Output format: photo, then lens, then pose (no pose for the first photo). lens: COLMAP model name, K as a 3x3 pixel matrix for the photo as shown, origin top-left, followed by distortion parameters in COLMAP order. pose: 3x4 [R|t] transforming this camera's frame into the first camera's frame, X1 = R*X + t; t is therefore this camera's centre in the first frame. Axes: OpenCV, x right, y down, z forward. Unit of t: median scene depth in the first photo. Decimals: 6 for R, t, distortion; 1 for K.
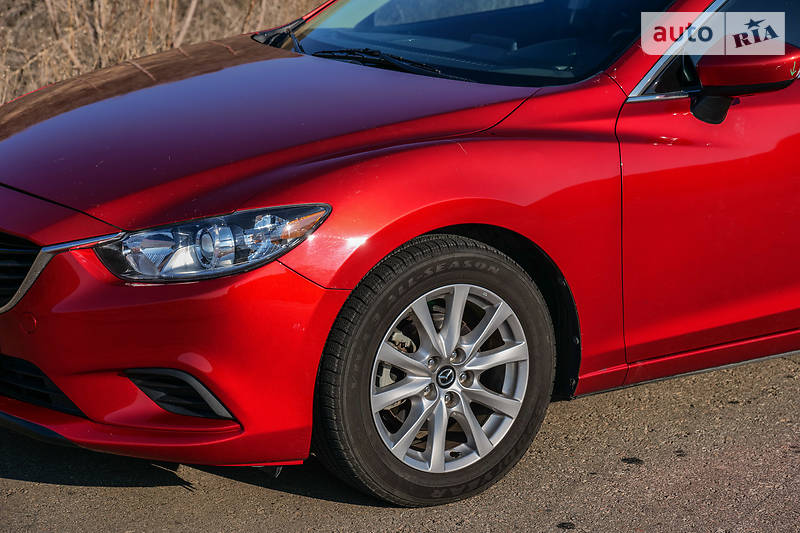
lens RADIAL K [[2414.4, 0, 400.0], [0, 2414.4, 266.5], [0, 0, 1]] dist [0.067096, 1.267790]
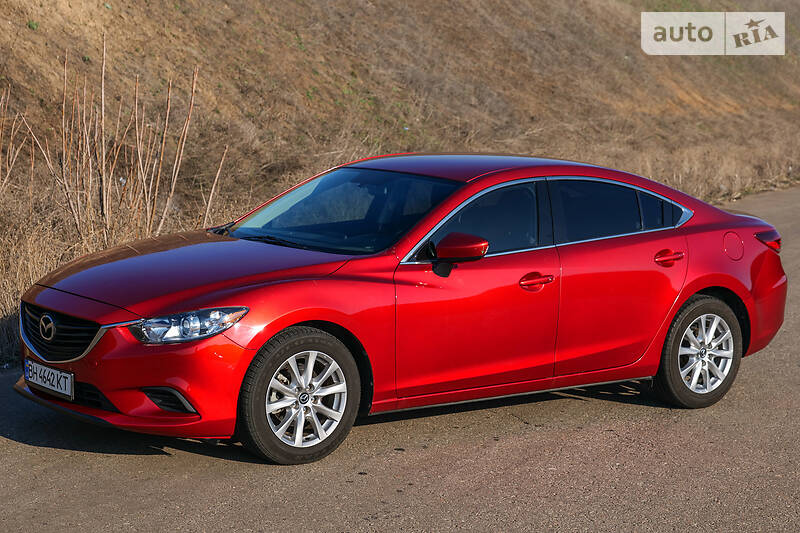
lens RADIAL K [[1504.7, 0, 400.0], [0, 1504.7, 266.5], [0, 0, 1]] dist [0.165797, -0.005713]
pose [[0.996824, 0.026899, 0.074956, 0.001786], [-0.020557, 0.996243, -0.084130, 0.040810], [-0.076938, 0.082322, 0.993632, -0.245407]]
